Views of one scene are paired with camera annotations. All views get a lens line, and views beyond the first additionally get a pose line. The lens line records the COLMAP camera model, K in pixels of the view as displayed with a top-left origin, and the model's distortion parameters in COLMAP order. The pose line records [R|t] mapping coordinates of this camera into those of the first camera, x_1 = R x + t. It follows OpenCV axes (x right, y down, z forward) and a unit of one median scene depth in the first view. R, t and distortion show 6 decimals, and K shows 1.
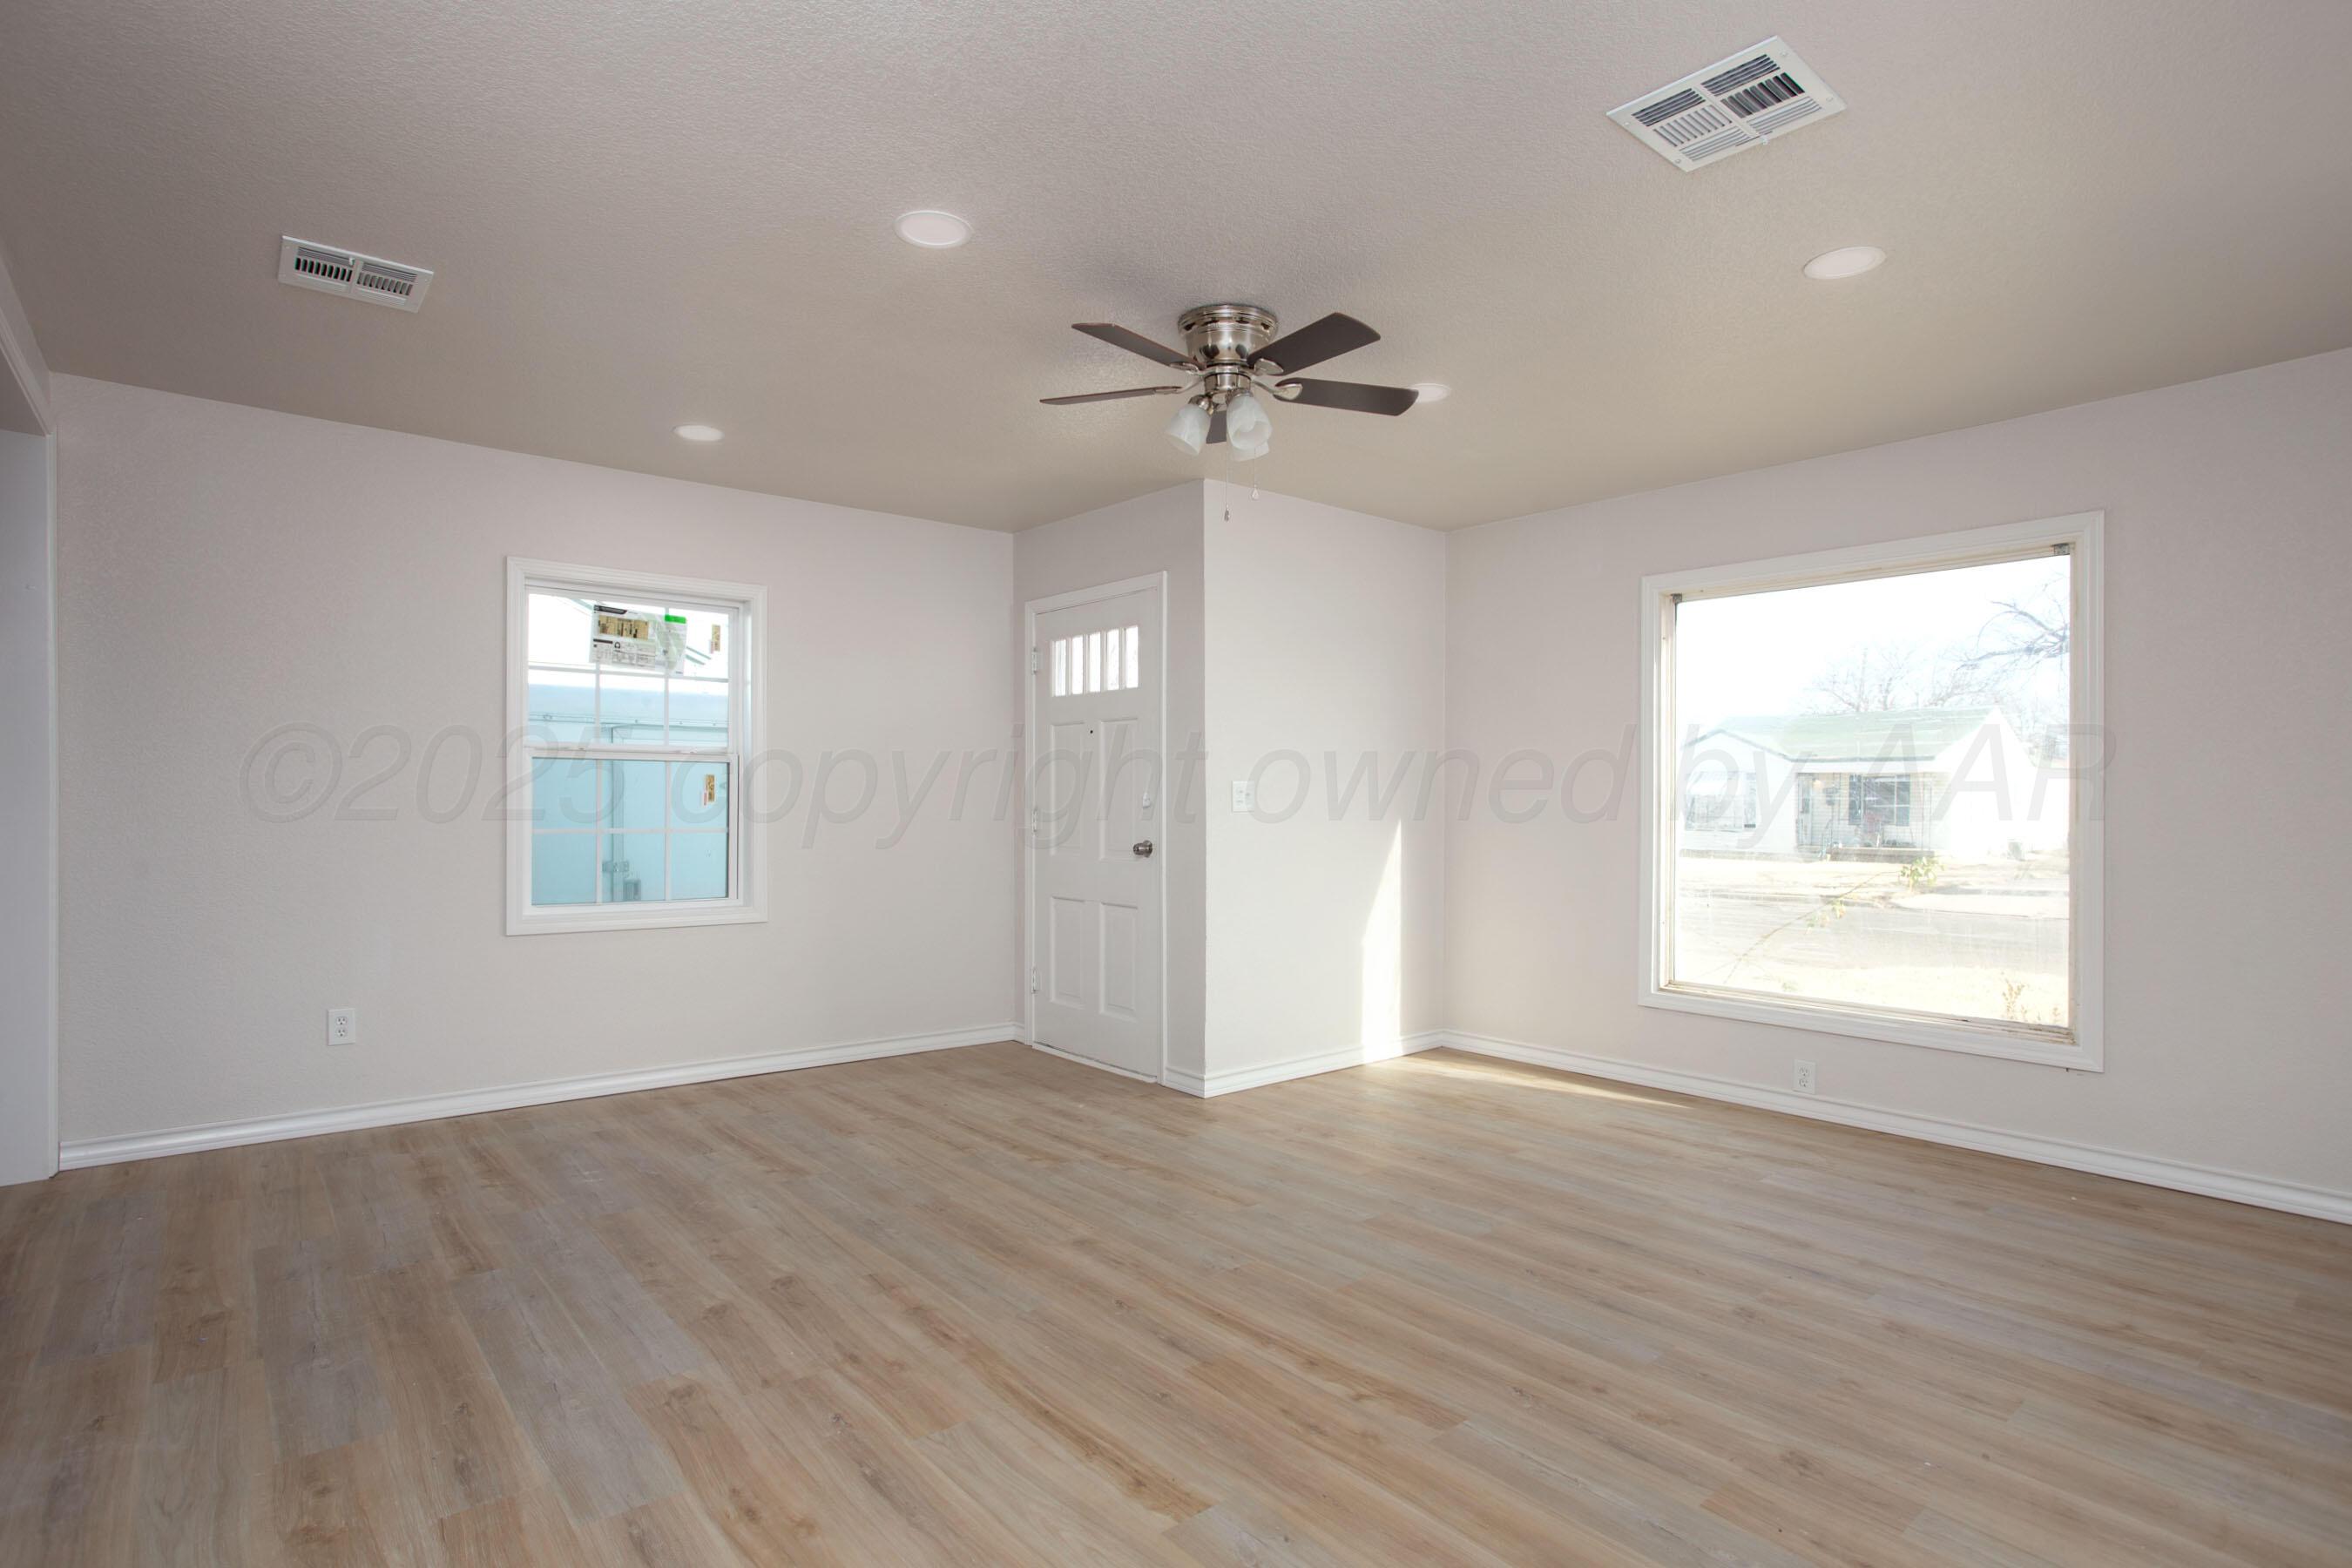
lens RADIAL K [[1171.8, 0, 1176.0], [0, 1171.8, 784.0], [0, 0, 1]] dist [-0.027413, 0.012913]
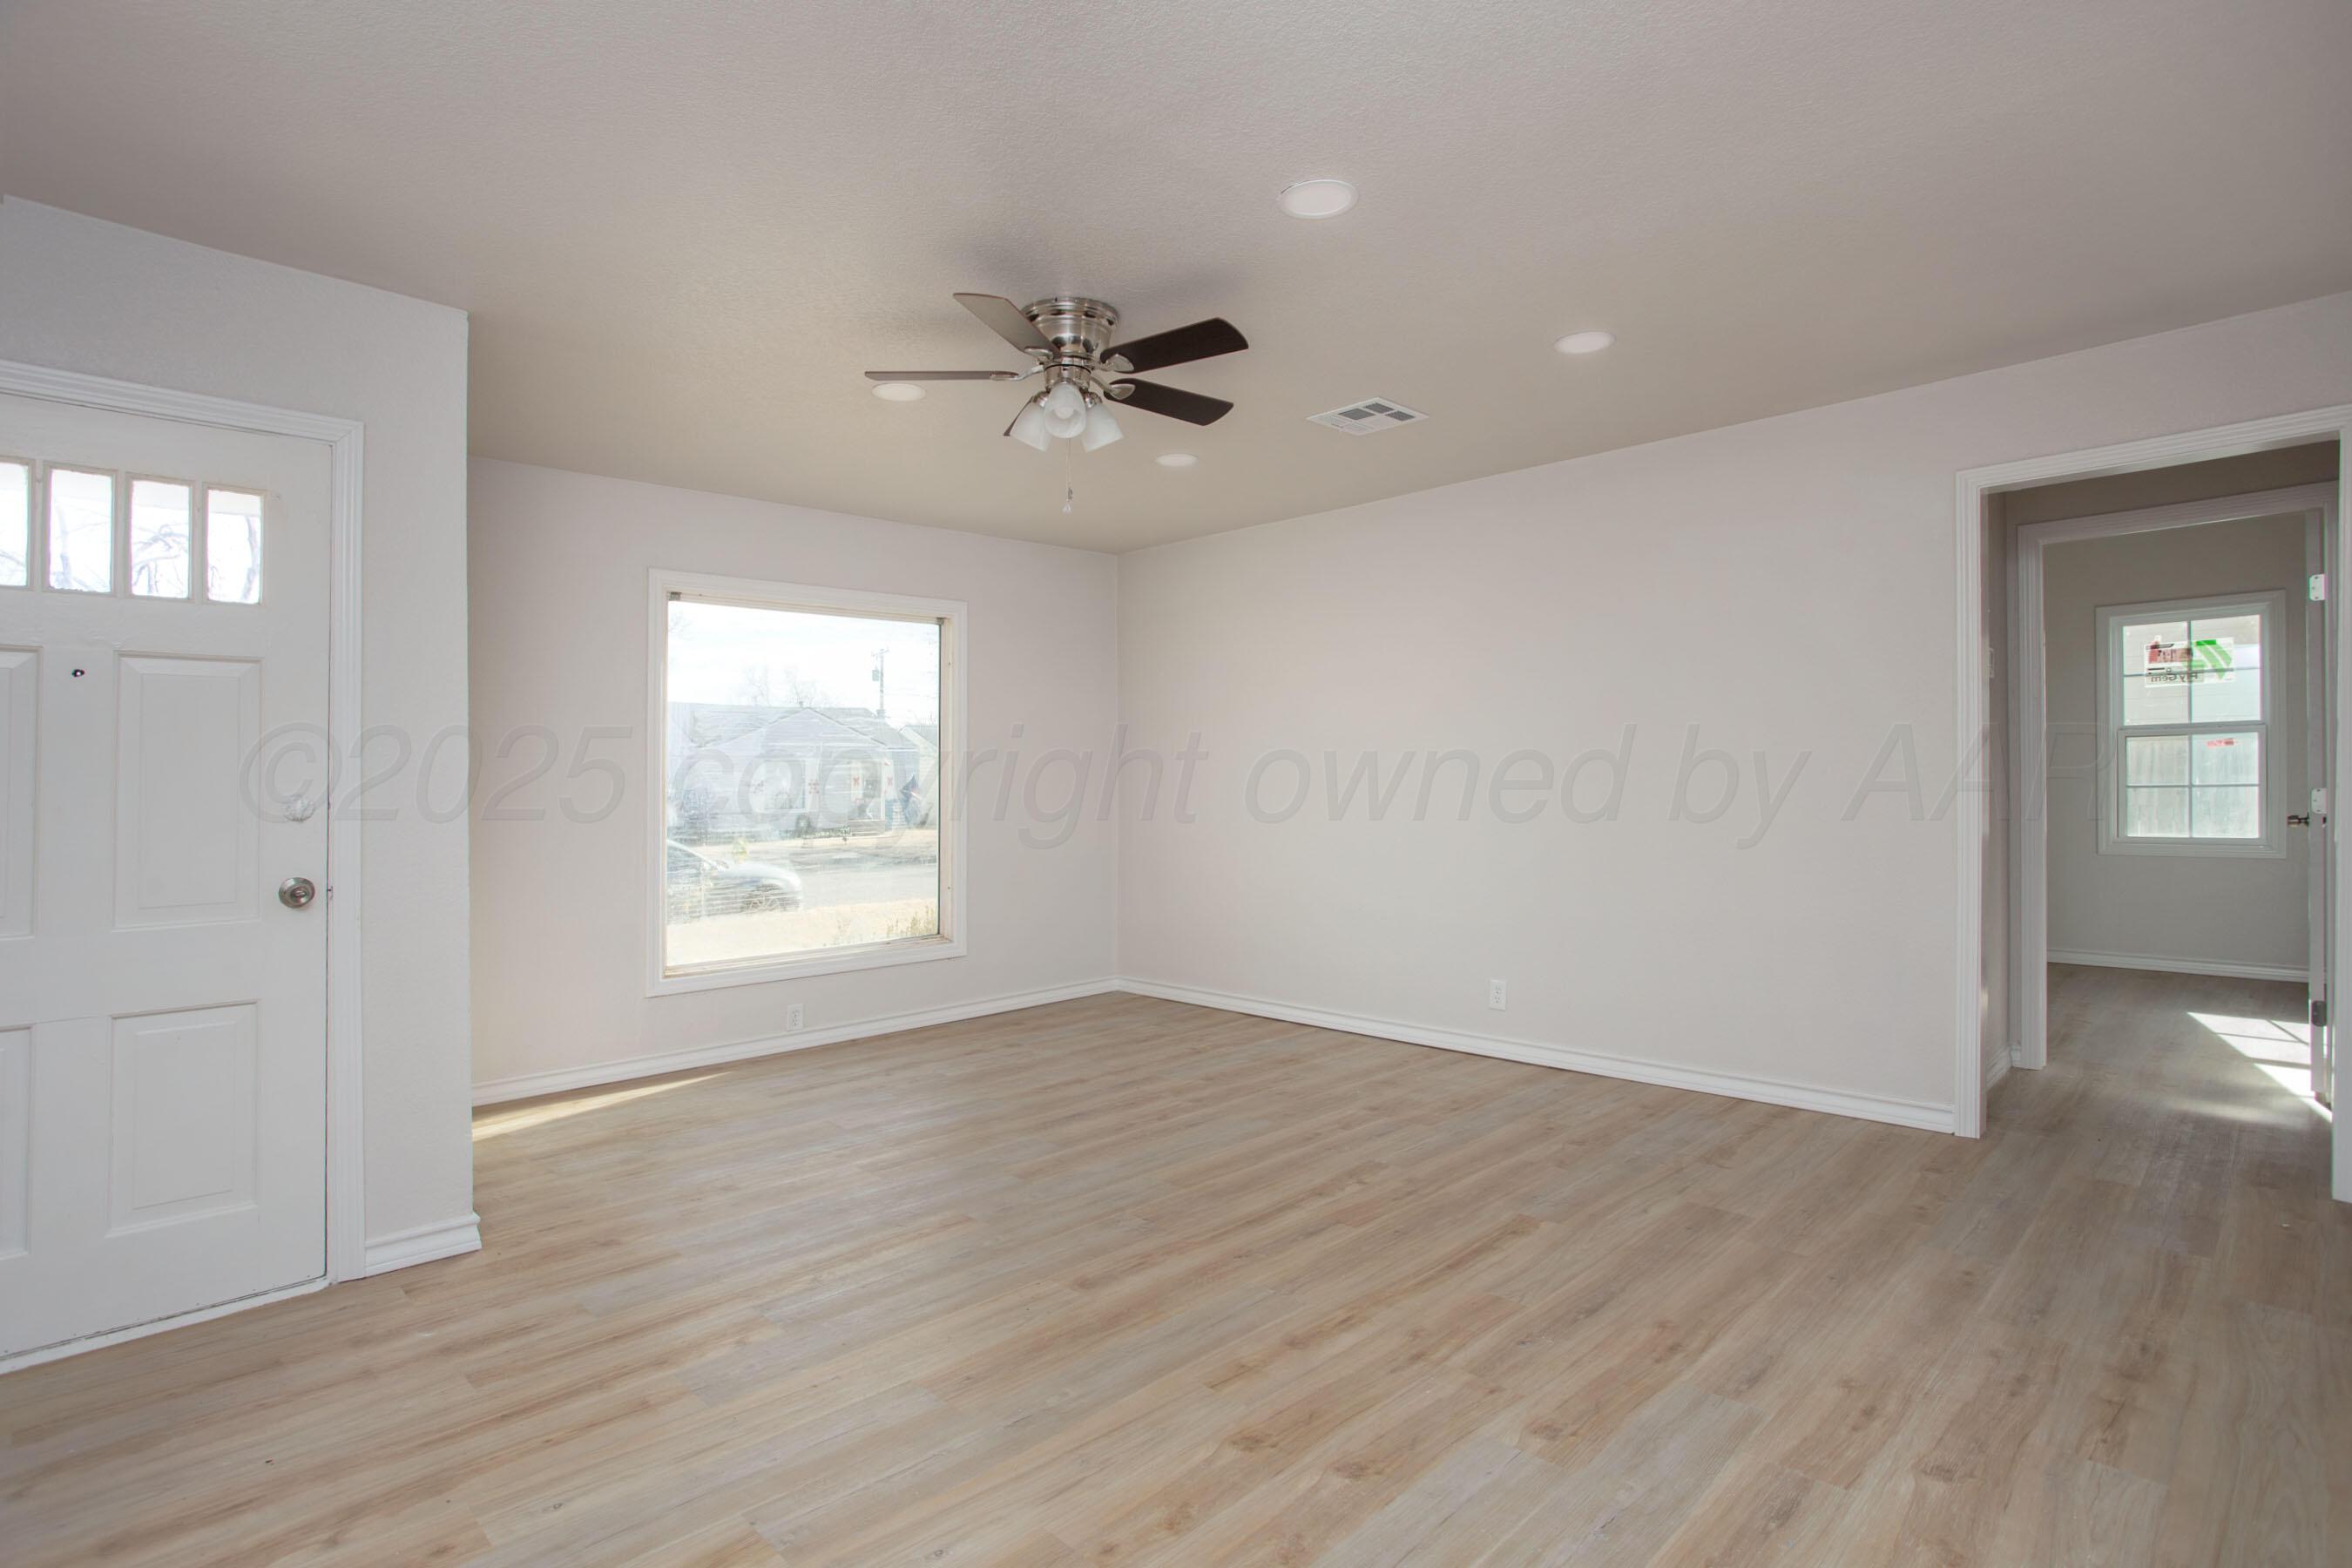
lens RADIAL K [[1171.8, 0, 1176.0], [0, 1171.8, 784.0], [0, 0, 1]] dist [-0.027413, 0.012913]
pose [[-0.097862, 0.001889, 0.995198, -1.126208], [-0.010181, 0.999944, -0.002900, 0.022201], [-0.995148, -0.010416, -0.097838, 1.199464]]
